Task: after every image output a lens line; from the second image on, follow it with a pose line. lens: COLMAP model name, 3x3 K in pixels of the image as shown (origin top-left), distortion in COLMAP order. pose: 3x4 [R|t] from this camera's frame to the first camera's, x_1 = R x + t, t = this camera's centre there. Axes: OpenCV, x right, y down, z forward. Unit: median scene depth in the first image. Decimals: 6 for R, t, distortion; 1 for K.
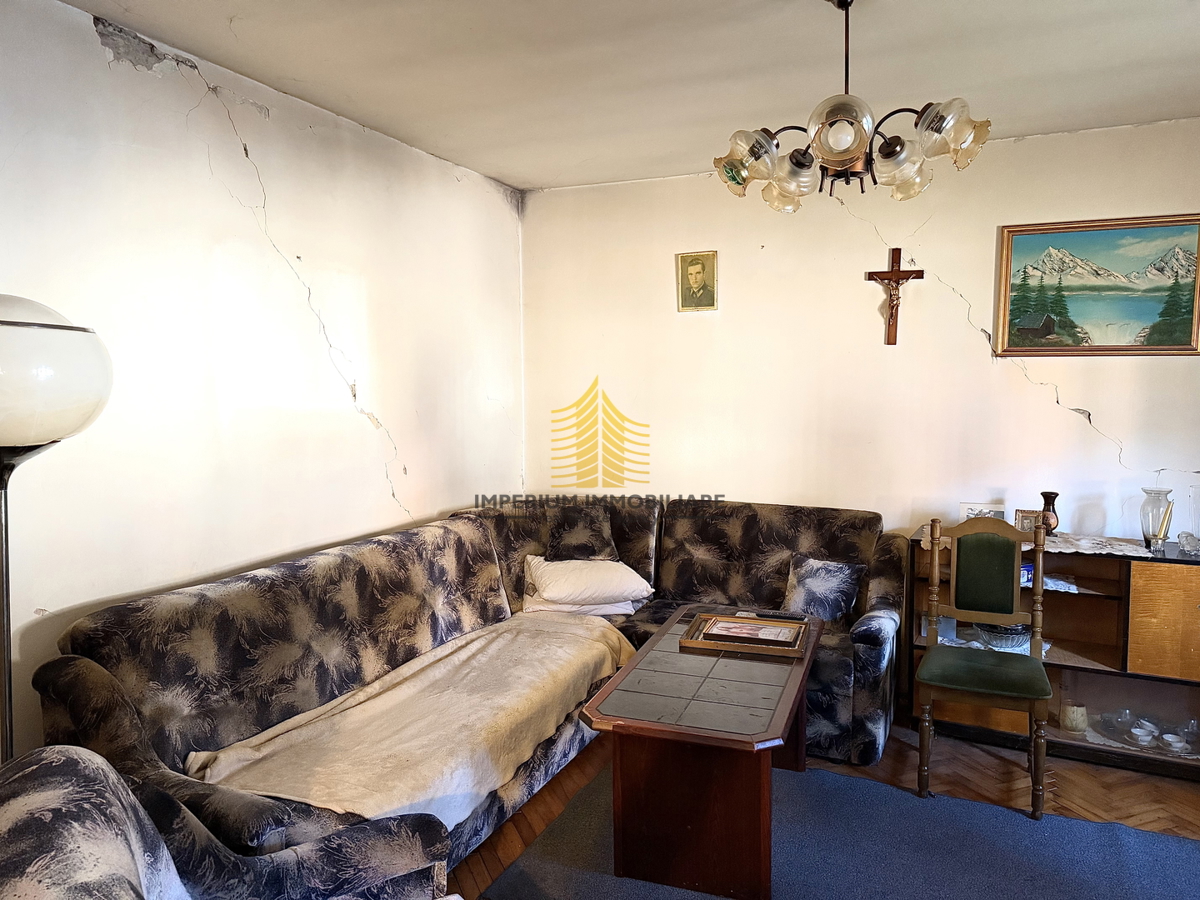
lens RADIAL K [[830.0, 0, 600.0], [0, 830.0, 450.0], [0, 0, 1]] dist [0.097890, -0.119456]
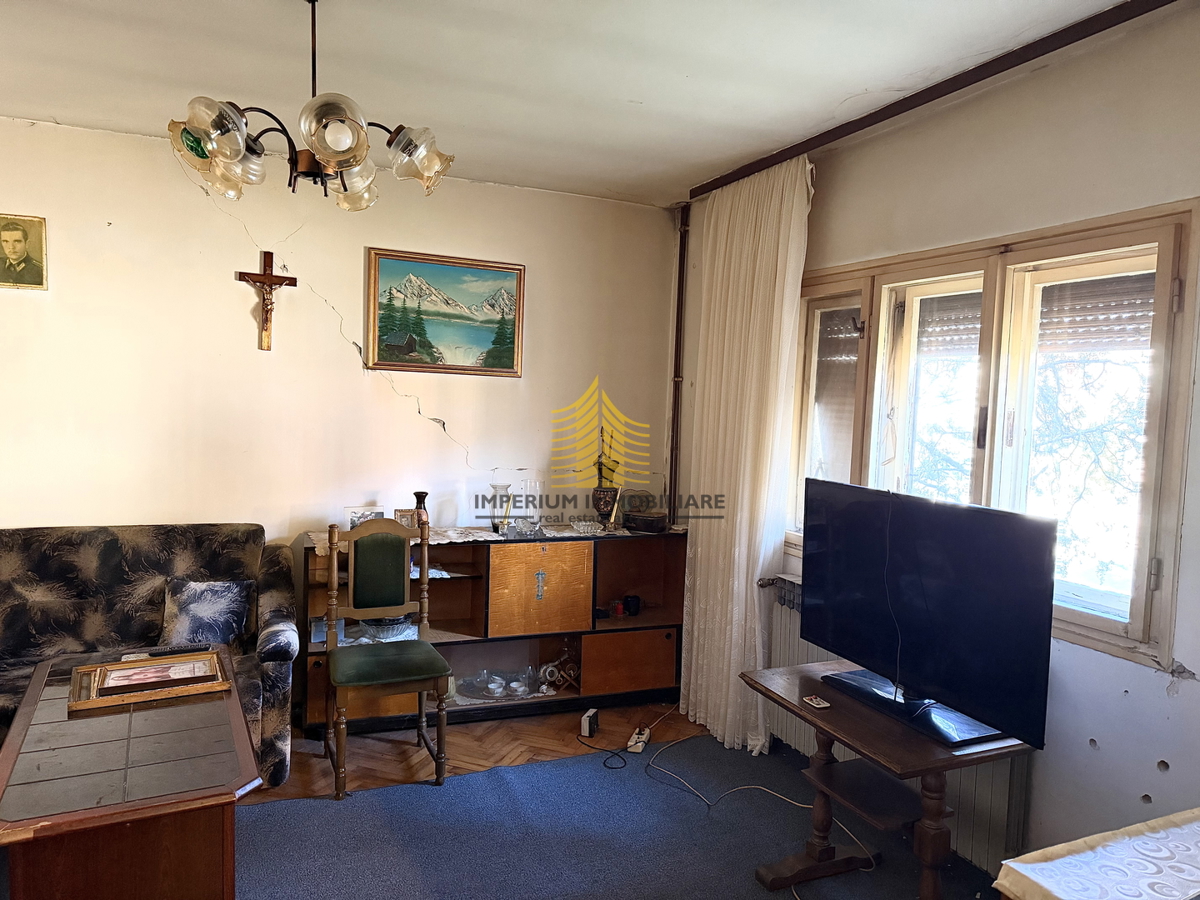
lens RADIAL K [[837.2, 0, 595.4], [0, 837.2, 453.1], [0, 0, 1]] dist [0.094250, -0.125585]
pose [[0.677602, -0.021493, 0.735115, -0.134655], [0.025636, 0.999656, 0.005597, -0.002451], [-0.734982, 0.015053, 0.677919, 0.066677]]
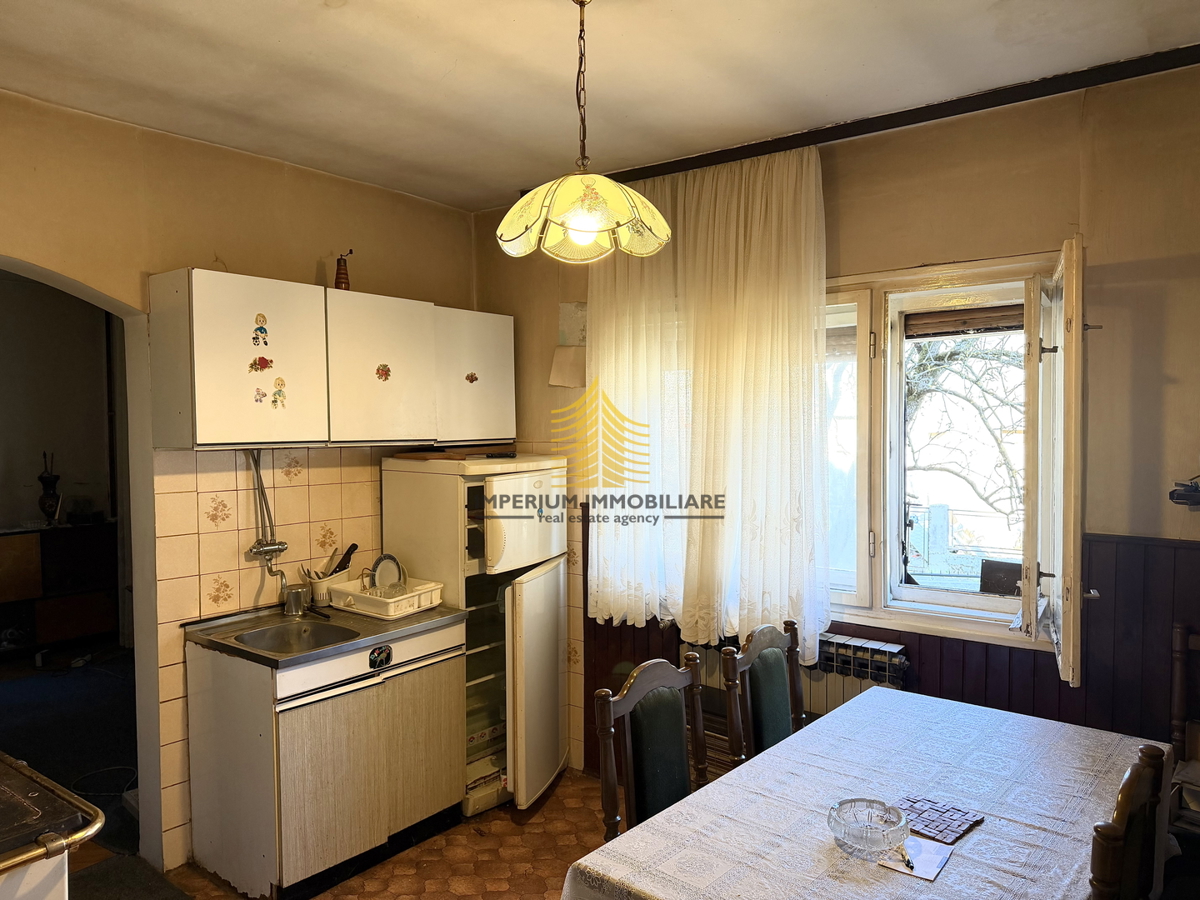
lens RADIAL K [[830.0, 0, 600.0], [0, 830.0, 450.0], [0, 0, 1]] dist [0.097890, -0.119456]
pose [[0.230054, -0.030359, 0.972704, -0.624577], [0.087746, 0.996089, 0.010336, 0.042984], [-0.969214, 0.082973, 0.231819, -0.583893]]
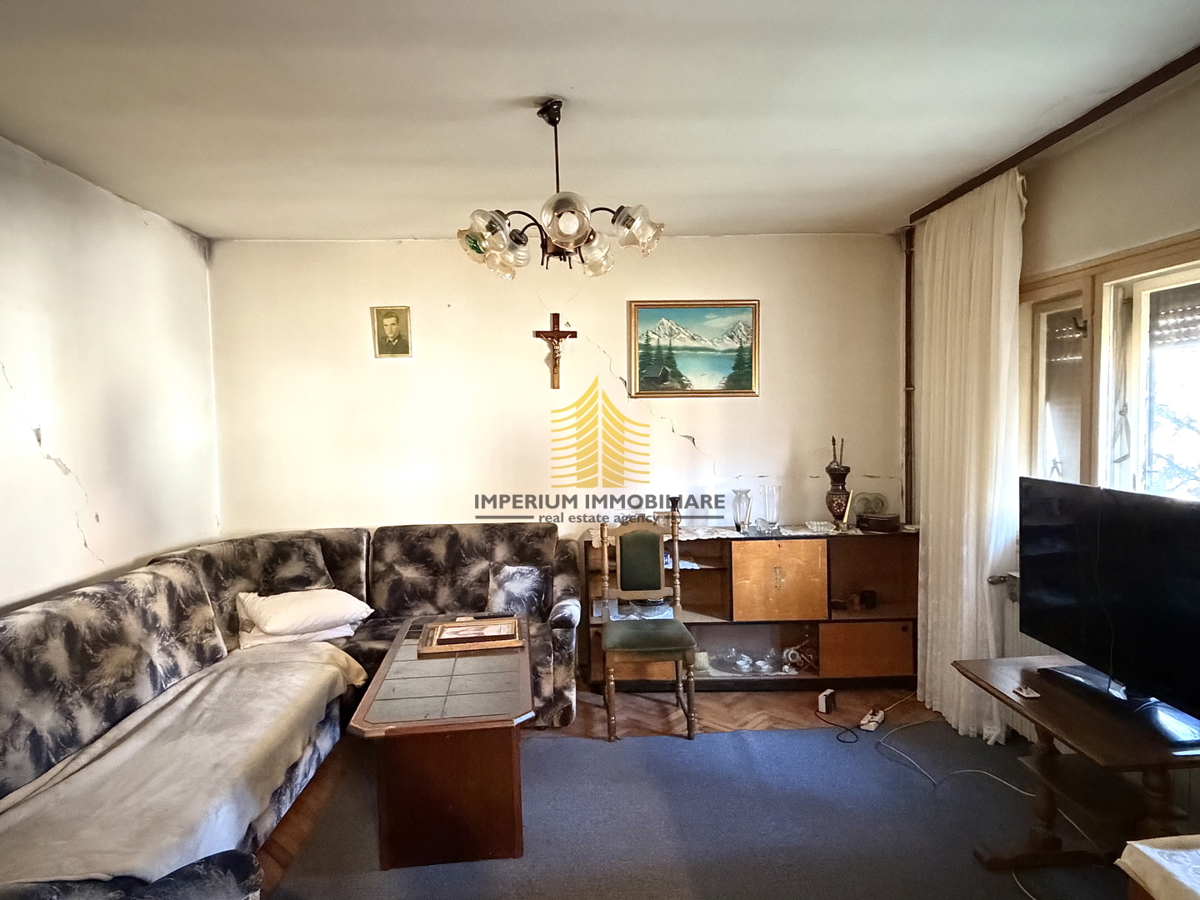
lens RADIAL K [[726.6, 0, 592.4], [0, 726.6, 452.6], [0, 0, 1]] dist [-0.001442, -0.000238]
pose [[0.896697, -0.036318, 0.441152, -0.099797], [0.054155, 0.998143, -0.027904, 0.004221], [-0.439319, 0.048912, 0.896998, 0.006102]]
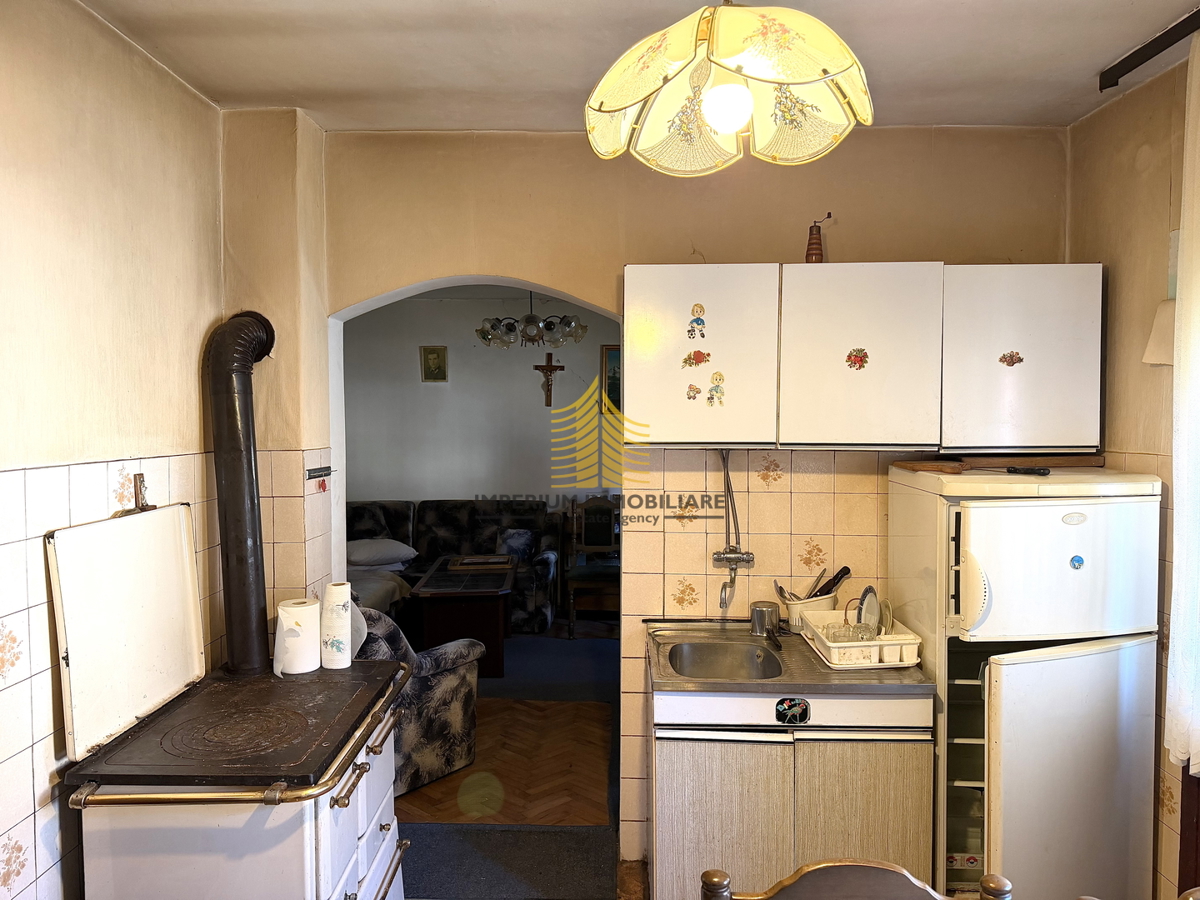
lens RADIAL K [[830.0, 0, 600.0], [0, 830.0, 450.0], [0, 0, 1]] dist [0.097890, -0.119456]
pose [[0.919687, -0.009780, 0.392530, -0.275612], [0.029267, 0.998616, -0.043689, 0.052402], [-0.391560, 0.051668, 0.918701, -0.735063]]
